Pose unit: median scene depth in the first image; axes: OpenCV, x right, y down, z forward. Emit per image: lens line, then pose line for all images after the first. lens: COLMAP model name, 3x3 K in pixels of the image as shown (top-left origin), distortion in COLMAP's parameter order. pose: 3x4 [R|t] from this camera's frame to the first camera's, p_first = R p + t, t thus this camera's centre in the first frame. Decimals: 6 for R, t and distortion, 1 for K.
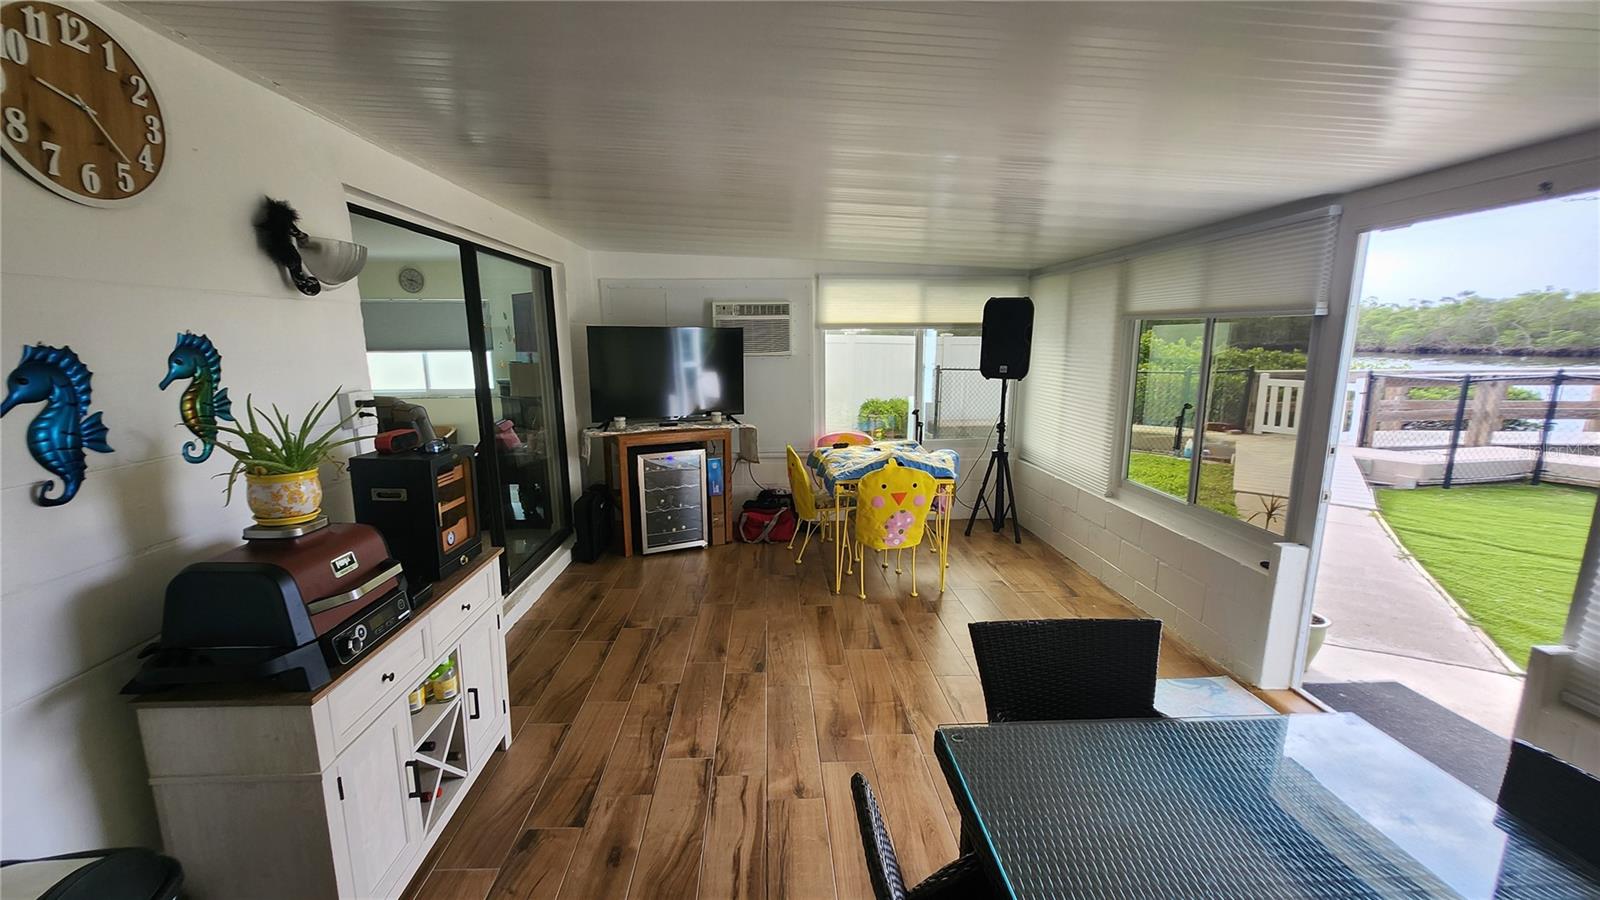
lens RADIAL K [[636.2, 0, 810.4], [0, 636.2, 458.4], [0, 0, 1]] dist [0.000255, 0.000160]
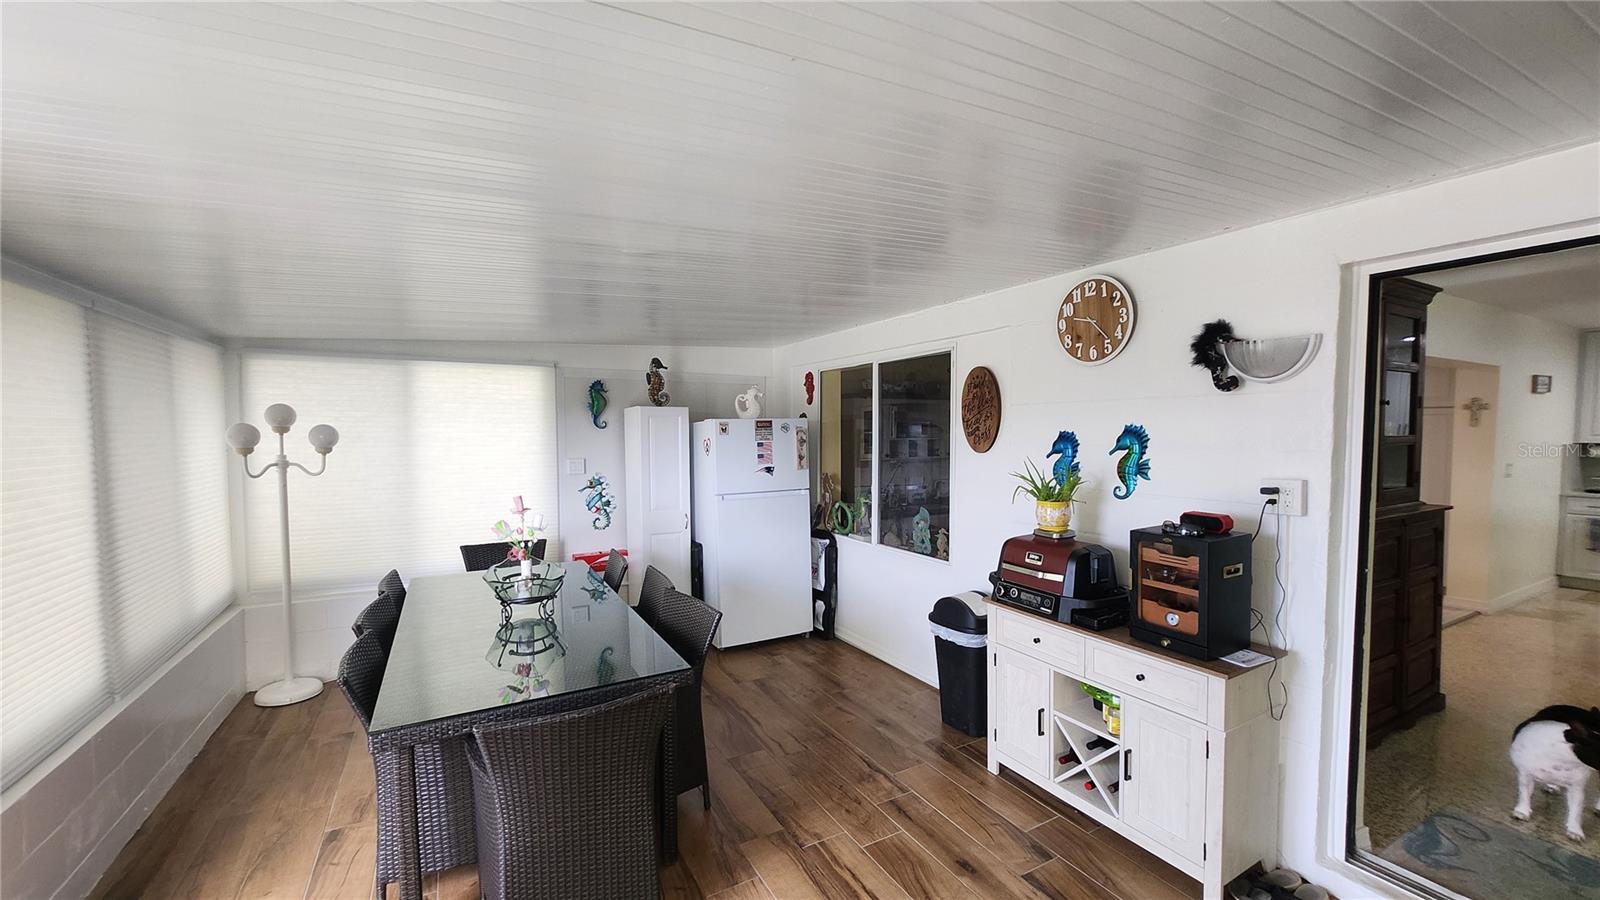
lens RADIAL K [[630.1, 0, 796.9], [0, 630.1, 462.3], [0, 0, 1]] dist [-0.002189, 0.000043]
pose [[-0.904422, 0.026165, -0.425836, 0.320163], [-0.074766, 0.972951, 0.218577, -0.231960], [0.420037, 0.229524, -0.878002, 1.234056]]
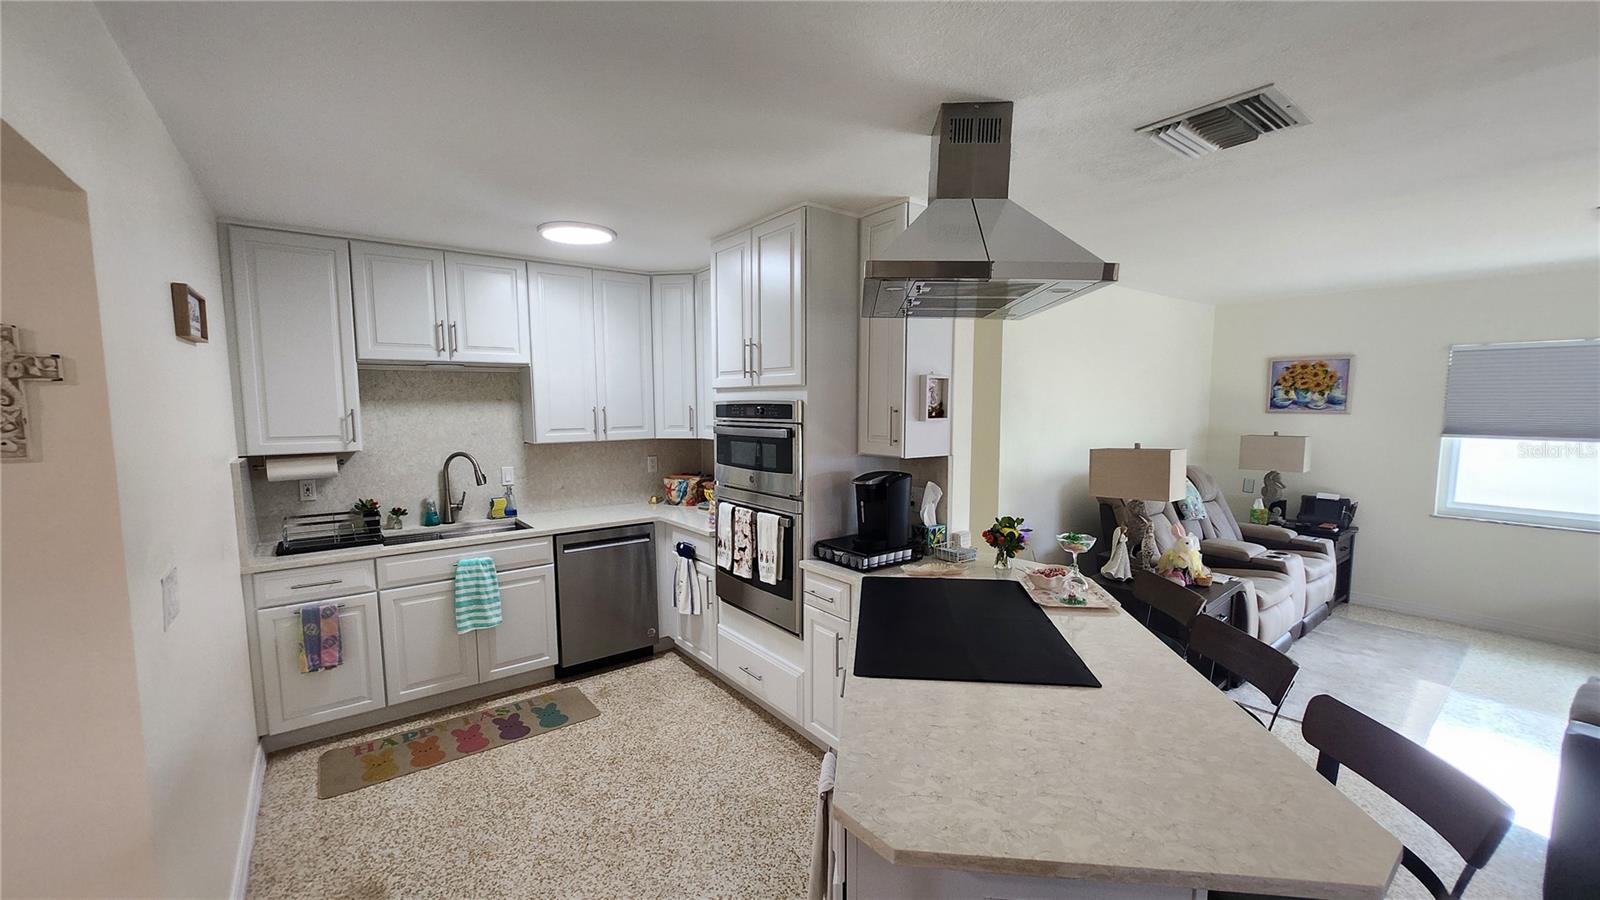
lens RADIAL K [[630.1, 0, 796.9], [0, 630.1, 462.3], [0, 0, 1]] dist [-0.002189, 0.000043]
pose [[0.557551, 0.084752, -0.825805, -1.624404], [-0.152357, 0.988325, -0.001434, -0.154367], [0.816042, 0.126617, 0.563954, 0.617248]]
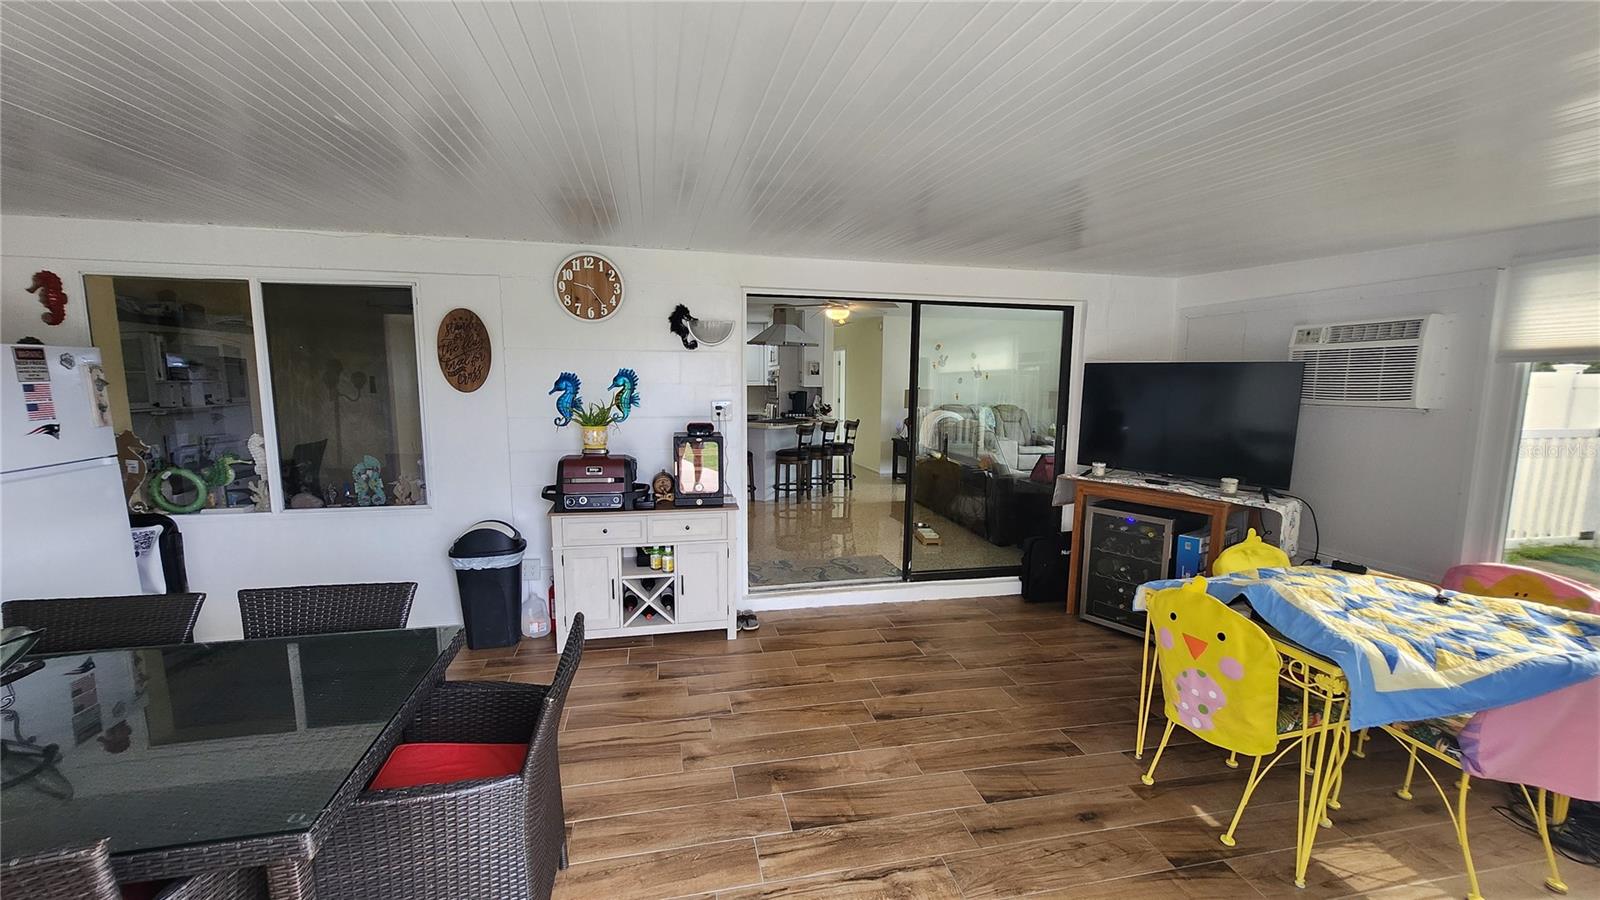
lens RADIAL K [[630.1, 0, 796.9], [0, 630.1, 462.3], [0, 0, 1]] dist [-0.002189, 0.000043]
pose [[0.160306, 0.132725, -0.978103, 0.875554], [-0.193303, 0.975952, 0.100752, -0.125908], [0.967954, 0.172919, 0.182107, 0.731264]]
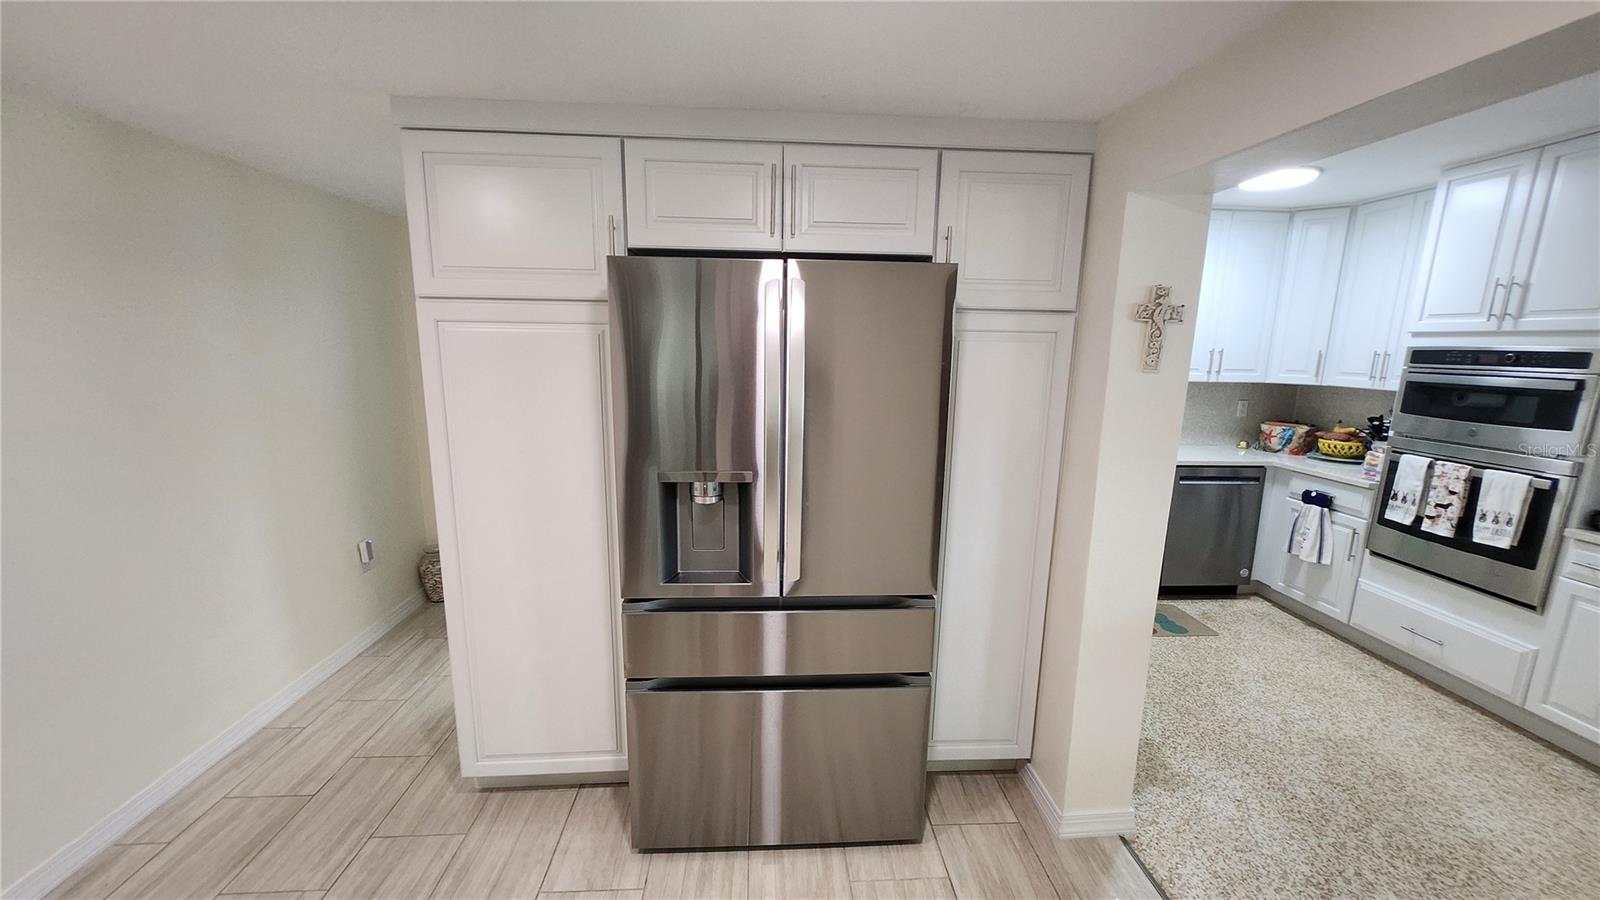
lens RADIAL K [[630.9, 0, 801.9], [0, 630.9, 459.2], [0, 0, 1]] dist [0.001049, 0.000315]
pose [[0.011971, 0.193558, -0.981016, -1.582083], [-0.204898, 0.960743, 0.187057, -0.044758], [0.978710, 0.198769, 0.051160, 0.085478]]
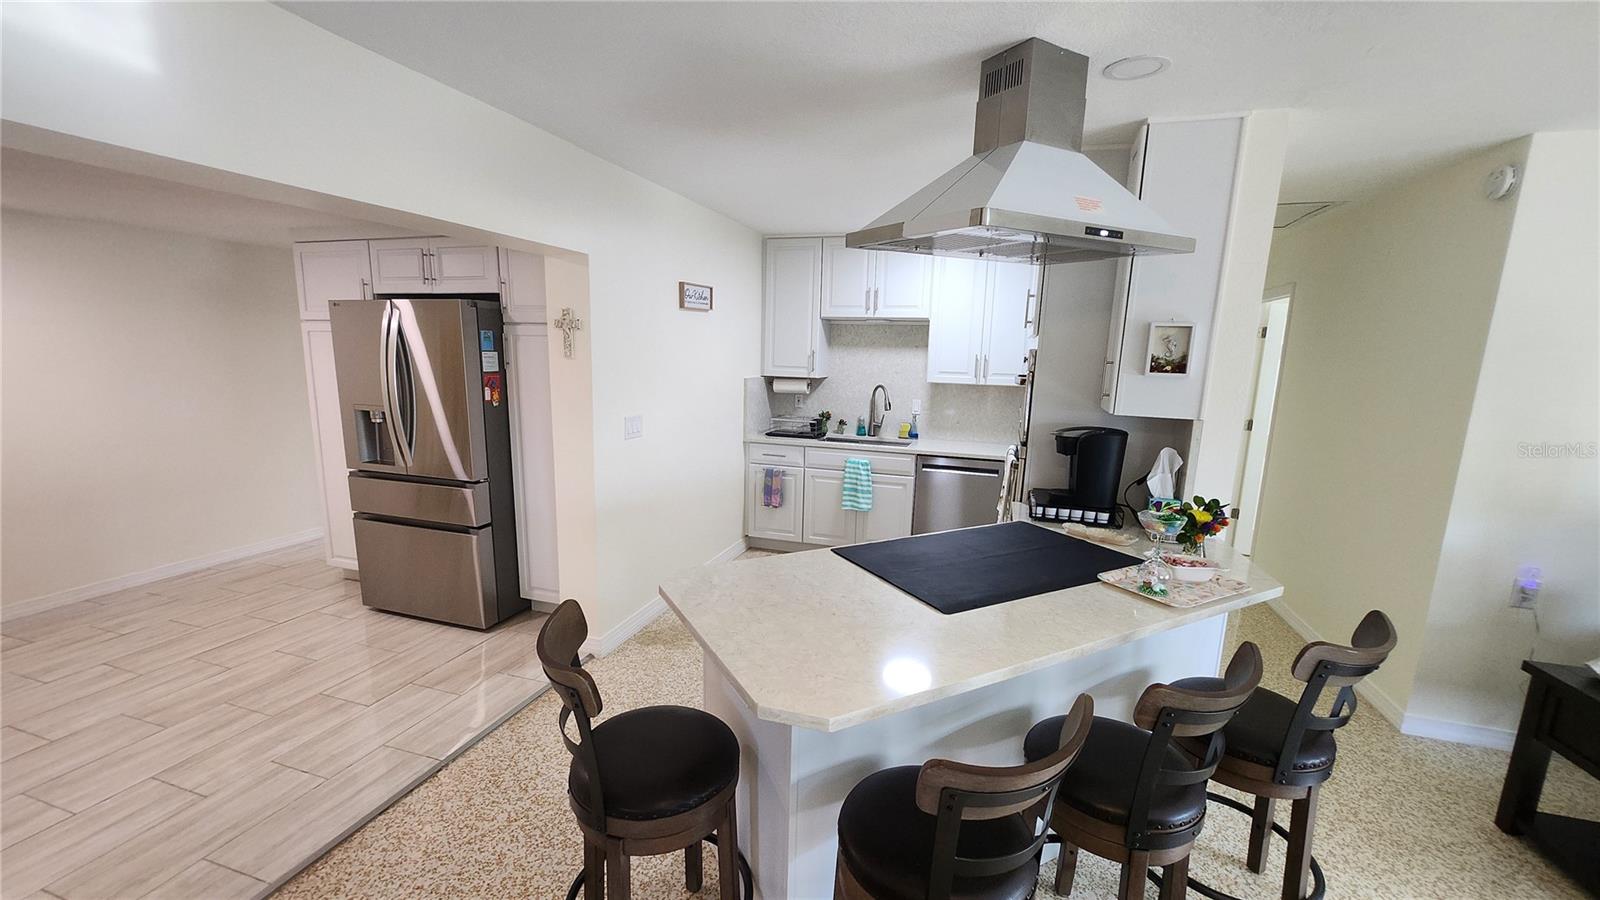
lens RADIAL K [[630.1, 0, 796.9], [0, 630.1, 462.3], [0, 0, 1]] dist [-0.002189, 0.000043]
pose [[-0.362601, 0.162943, -0.917589, -1.347651], [-0.194501, 0.949683, 0.245503, -0.252132], [0.911422, 0.267491, -0.312663, 1.172428]]
